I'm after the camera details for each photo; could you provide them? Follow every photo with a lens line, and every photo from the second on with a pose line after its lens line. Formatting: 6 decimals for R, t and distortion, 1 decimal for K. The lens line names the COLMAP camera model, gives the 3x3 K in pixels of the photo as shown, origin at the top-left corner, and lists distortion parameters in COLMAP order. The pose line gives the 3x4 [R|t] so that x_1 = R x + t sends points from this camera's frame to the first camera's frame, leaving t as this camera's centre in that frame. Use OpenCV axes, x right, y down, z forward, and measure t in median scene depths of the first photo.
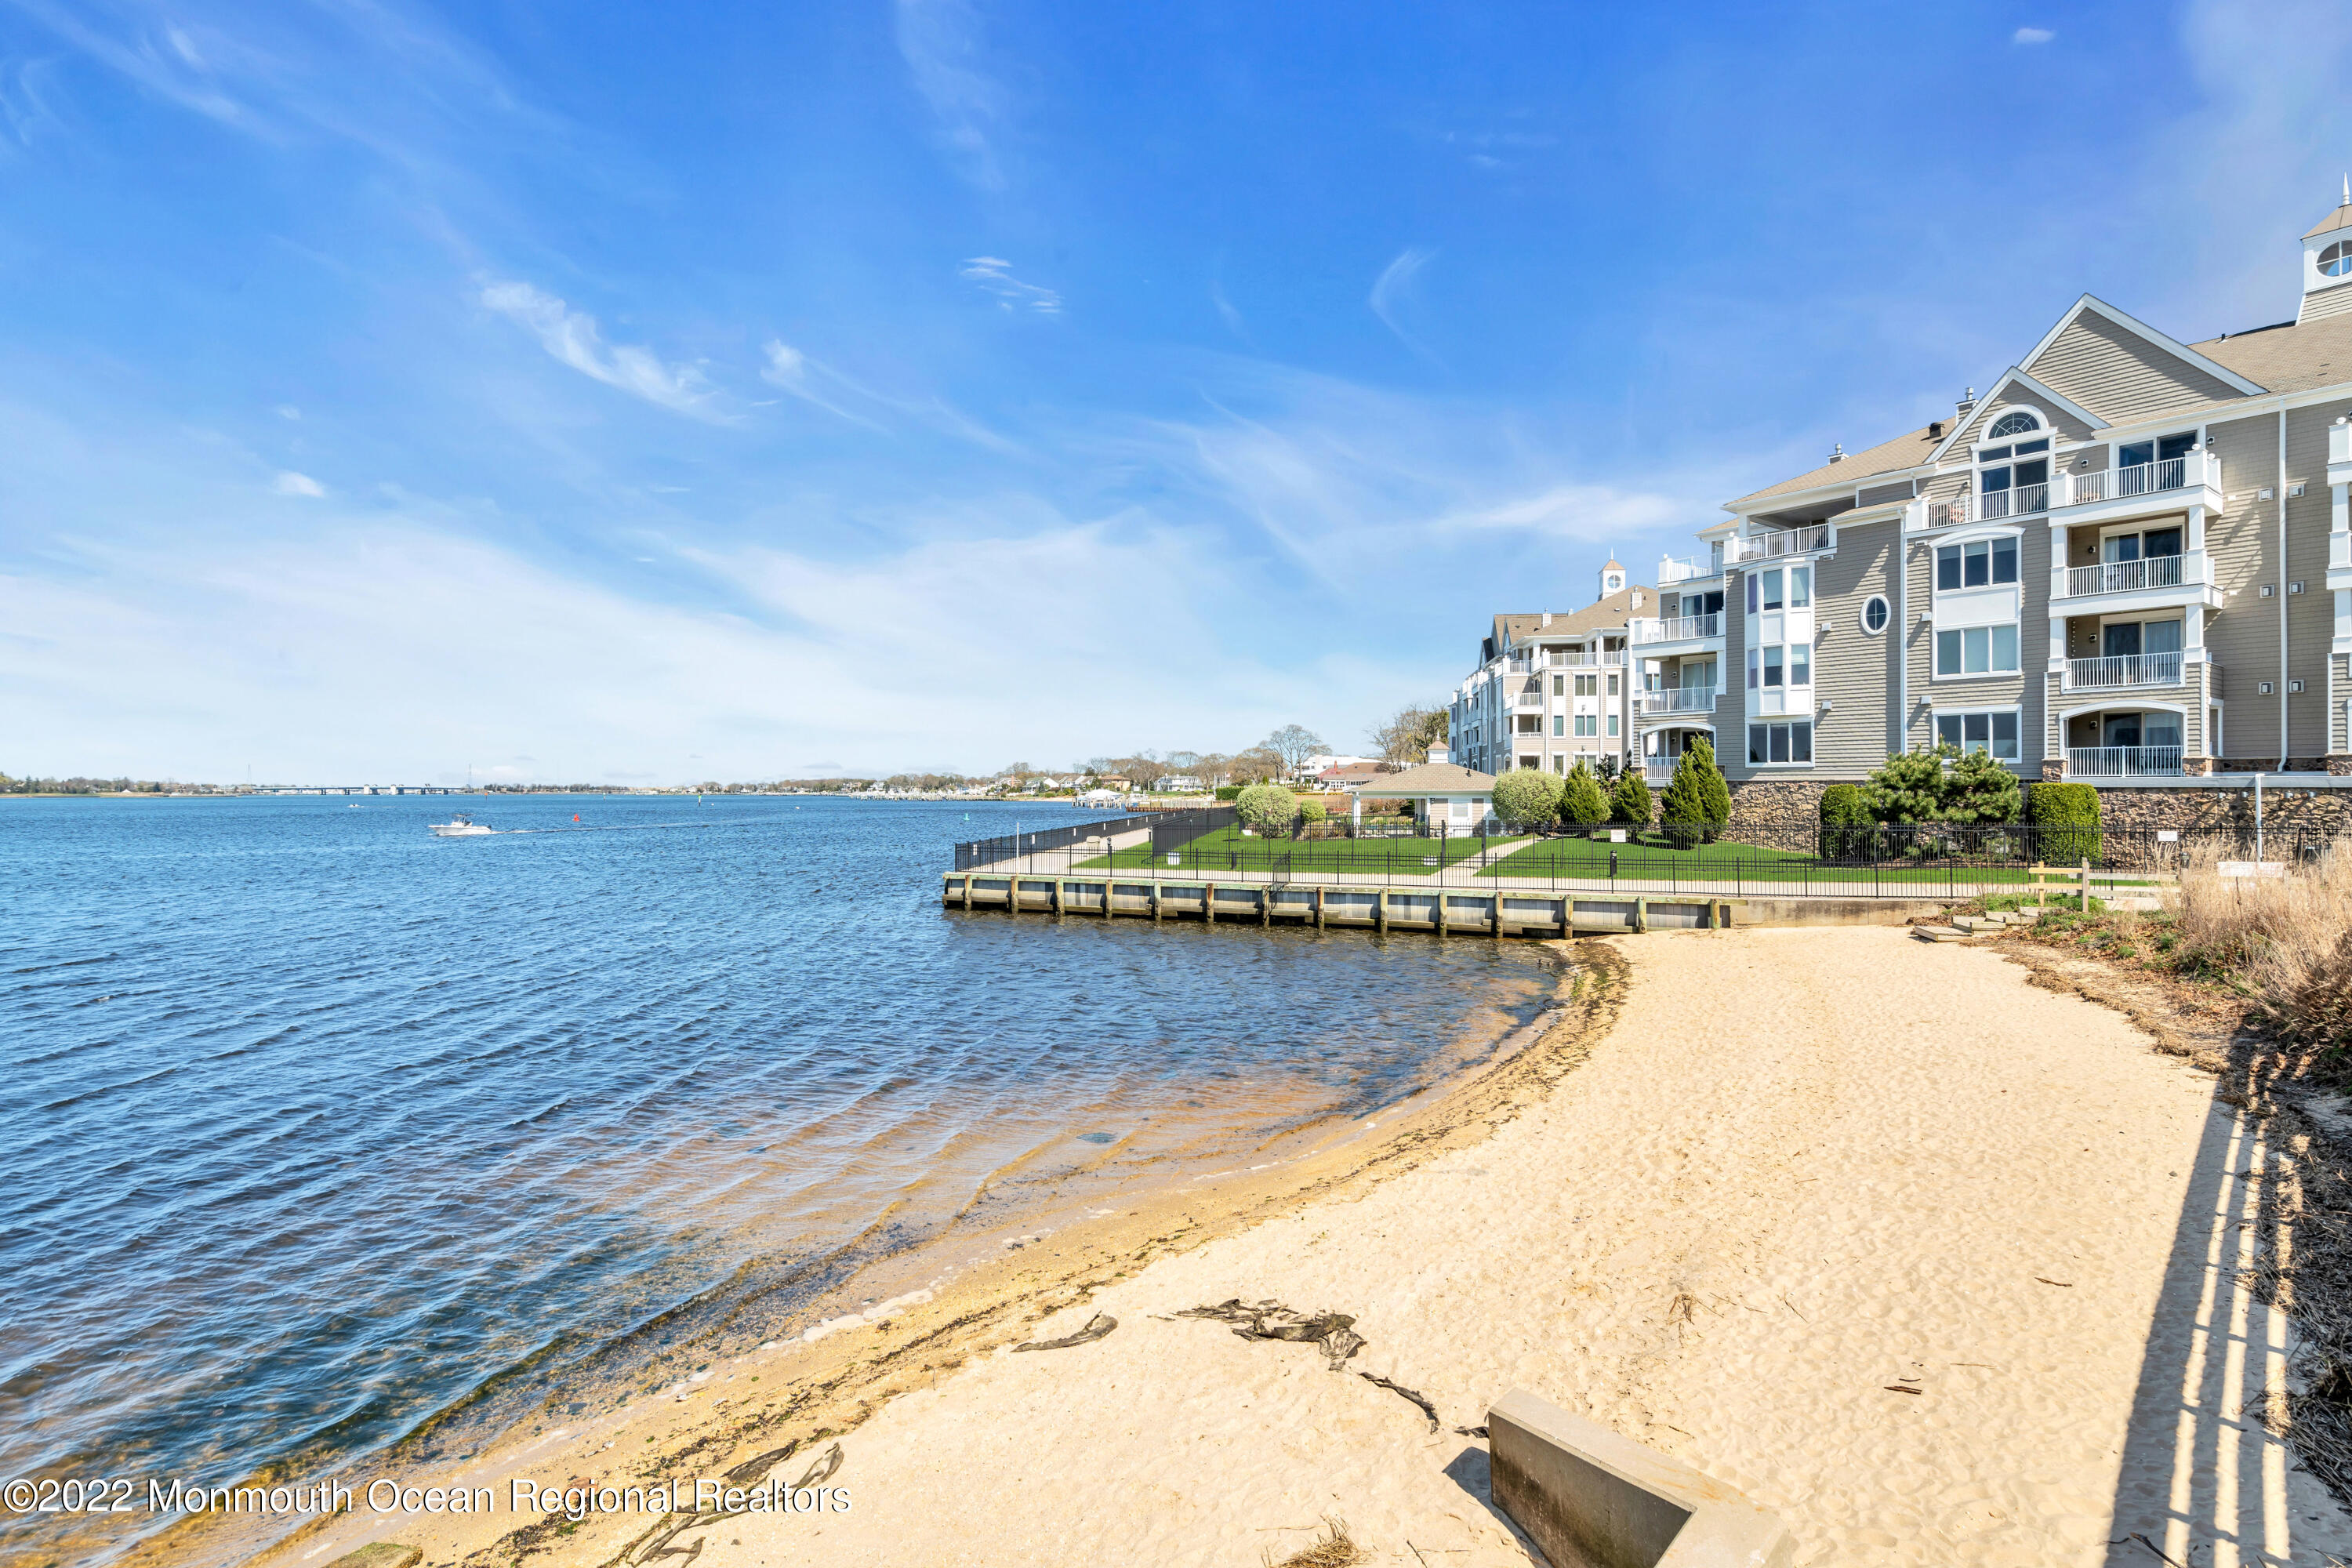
lens RADIAL K [[1220.3, 0, 1176.0], [0, 1220.3, 784.0], [0, 0, 1]] dist [0.000969, 0.000349]
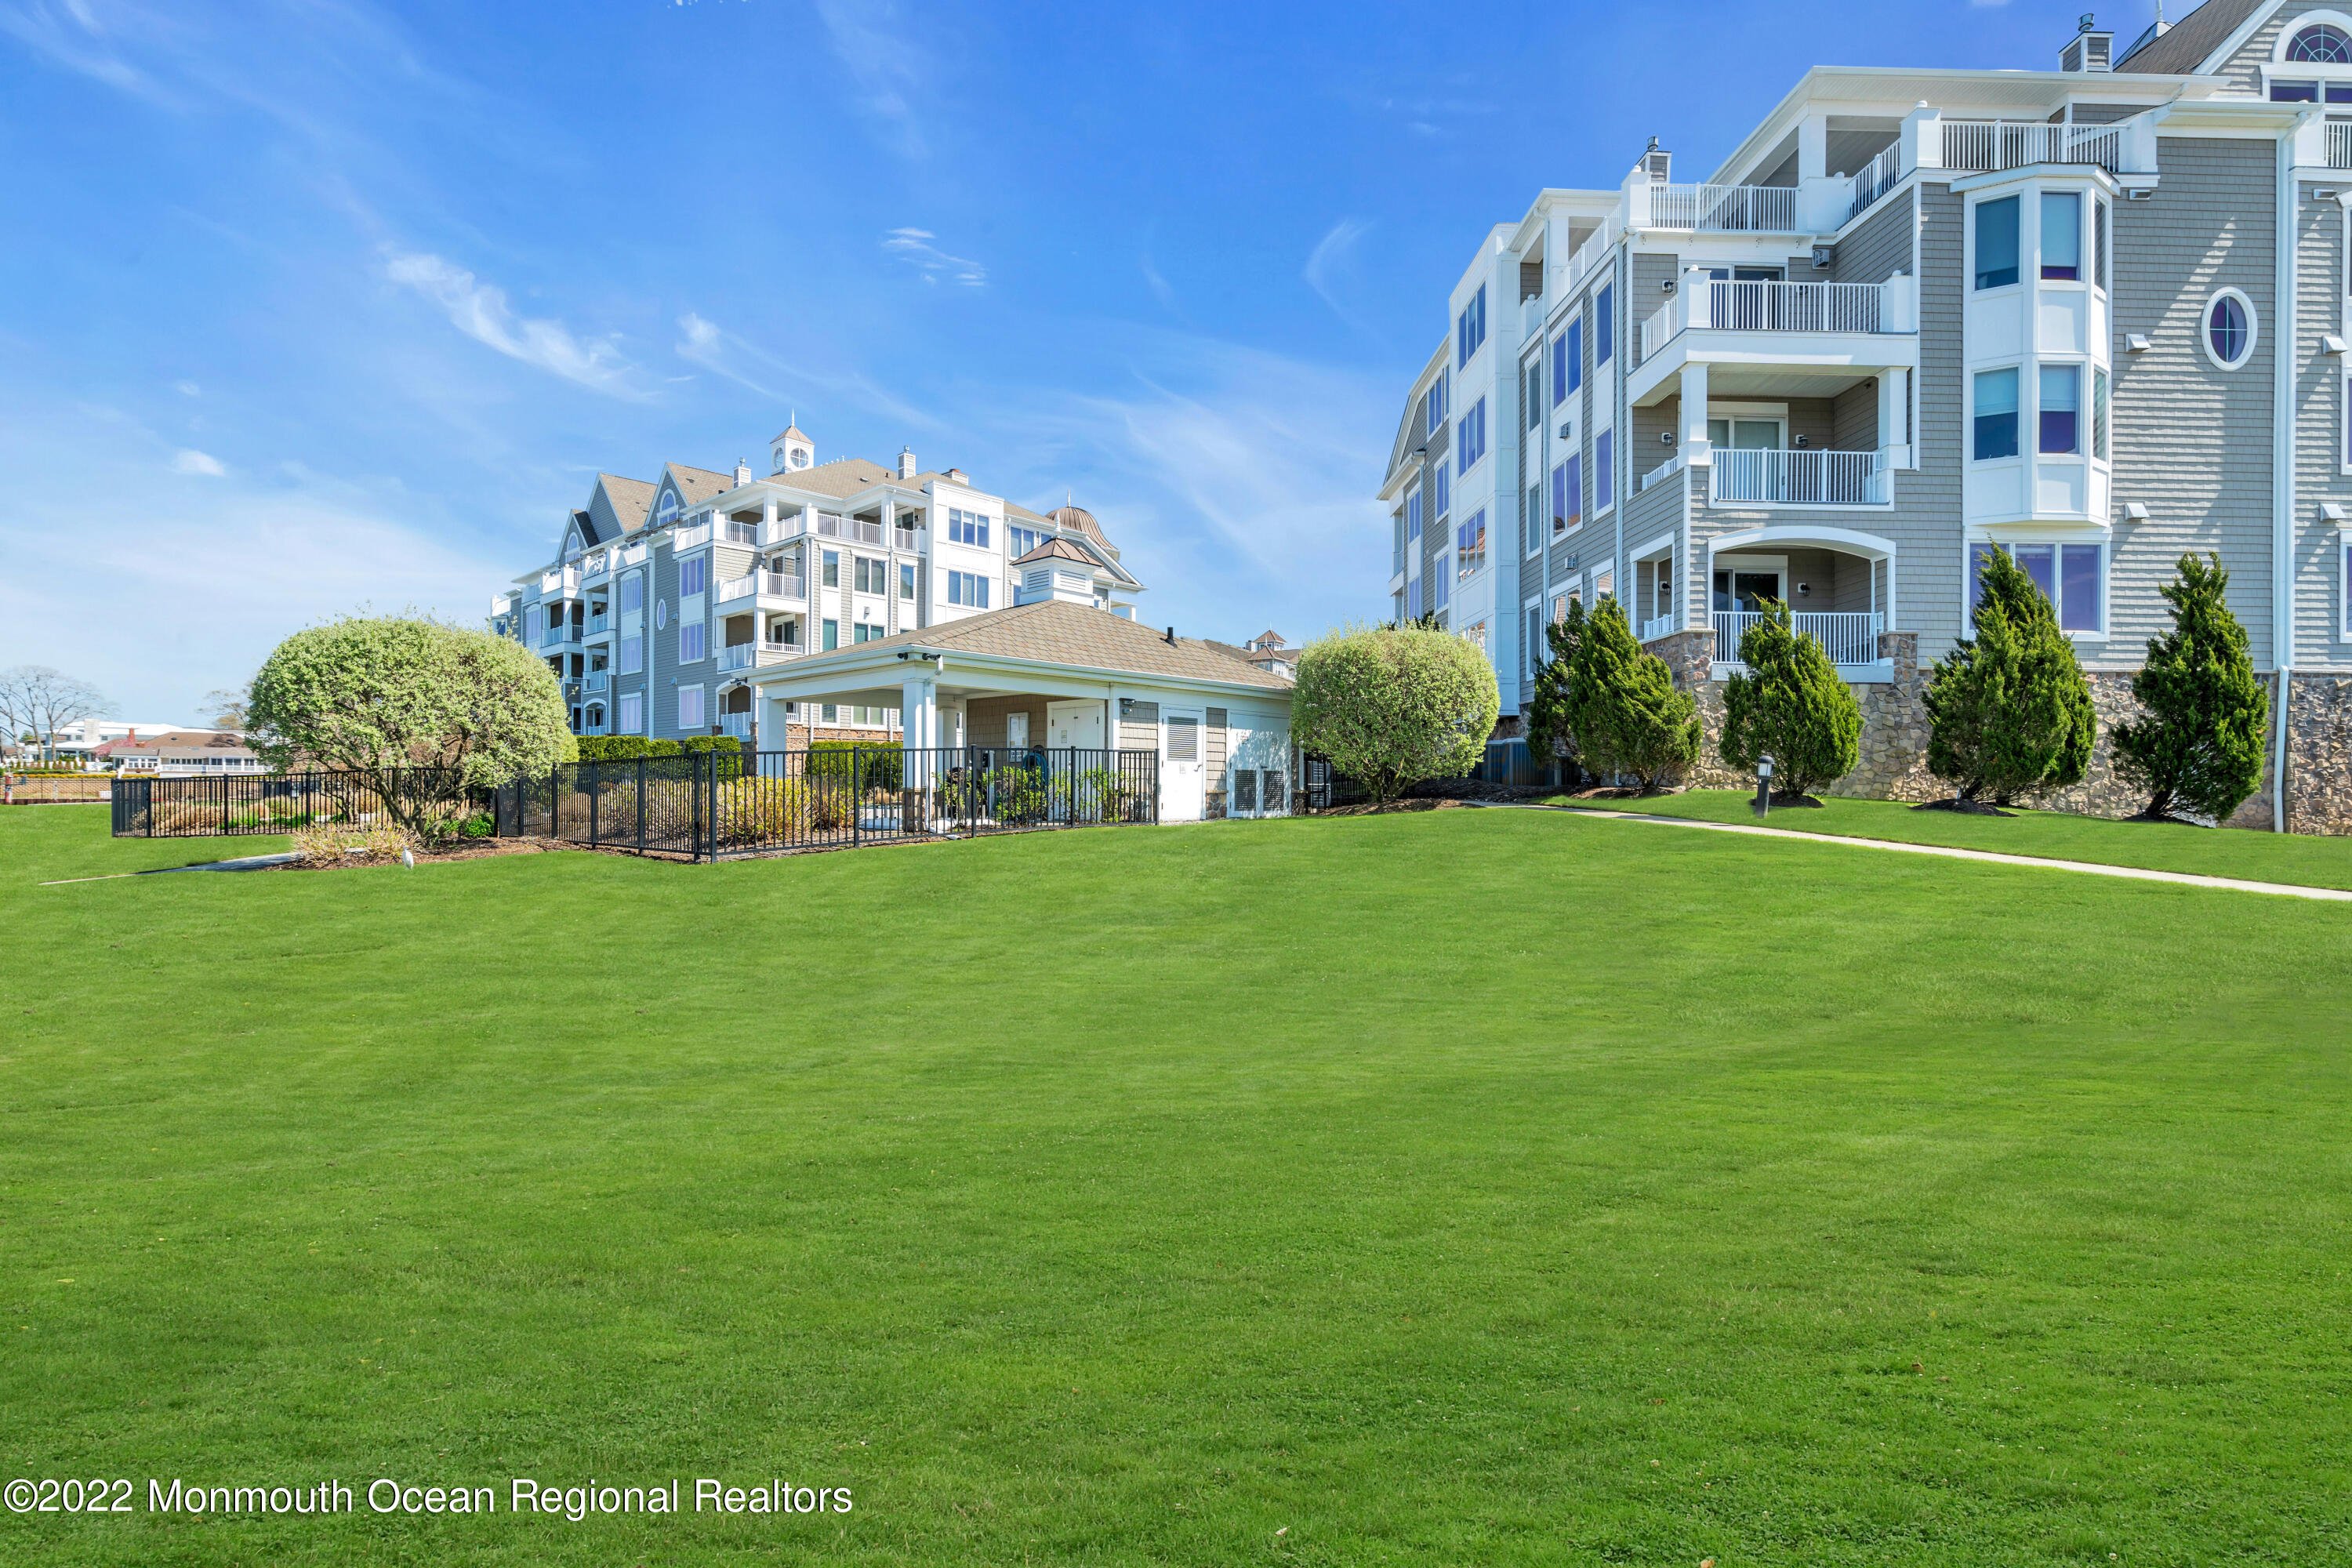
lens RADIAL K [[1055.5, 0, 1170.8], [0, 1055.5, 780.2], [0, 0, 1]] dist [-0.003055, 0.001327]
pose [[0.581595, 0.003450, 0.813471, -0.009803], [-0.002500, 0.999994, -0.002454, 0.039327], [-0.813475, -0.000606, 0.581600, 1.021770]]
